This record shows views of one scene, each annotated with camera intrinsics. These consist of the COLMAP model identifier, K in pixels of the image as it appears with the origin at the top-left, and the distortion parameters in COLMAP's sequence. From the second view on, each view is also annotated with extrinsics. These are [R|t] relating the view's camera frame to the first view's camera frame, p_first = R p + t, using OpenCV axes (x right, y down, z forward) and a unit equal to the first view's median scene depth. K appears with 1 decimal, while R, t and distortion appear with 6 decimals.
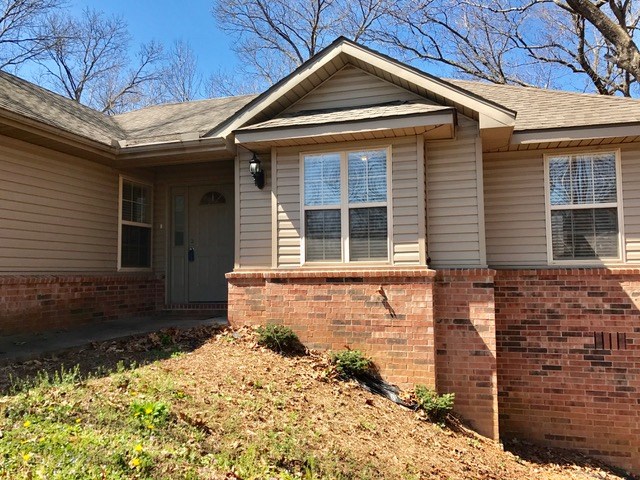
lens RADIAL K [[521.8, 0, 320.0], [0, 521.8, 240.0], [0, 0, 1]] dist [-0.005234, -0.010612]
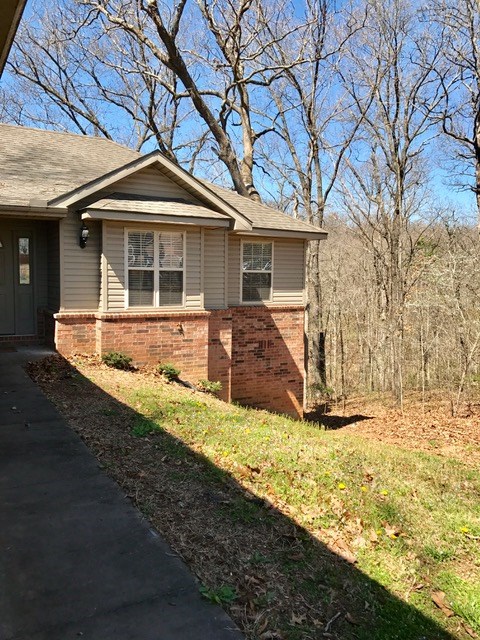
lens RADIAL K [[521.8, 0, 240.0], [0, 521.8, 320.0], [0, 0, 1]] dist [-0.005234, -0.010612]
pose [[0.679151, -0.045182, 0.732606, -0.888030], [-0.074163, 0.988772, 0.129732, -0.132890], [-0.730242, -0.142440, 0.668175, -0.187209]]
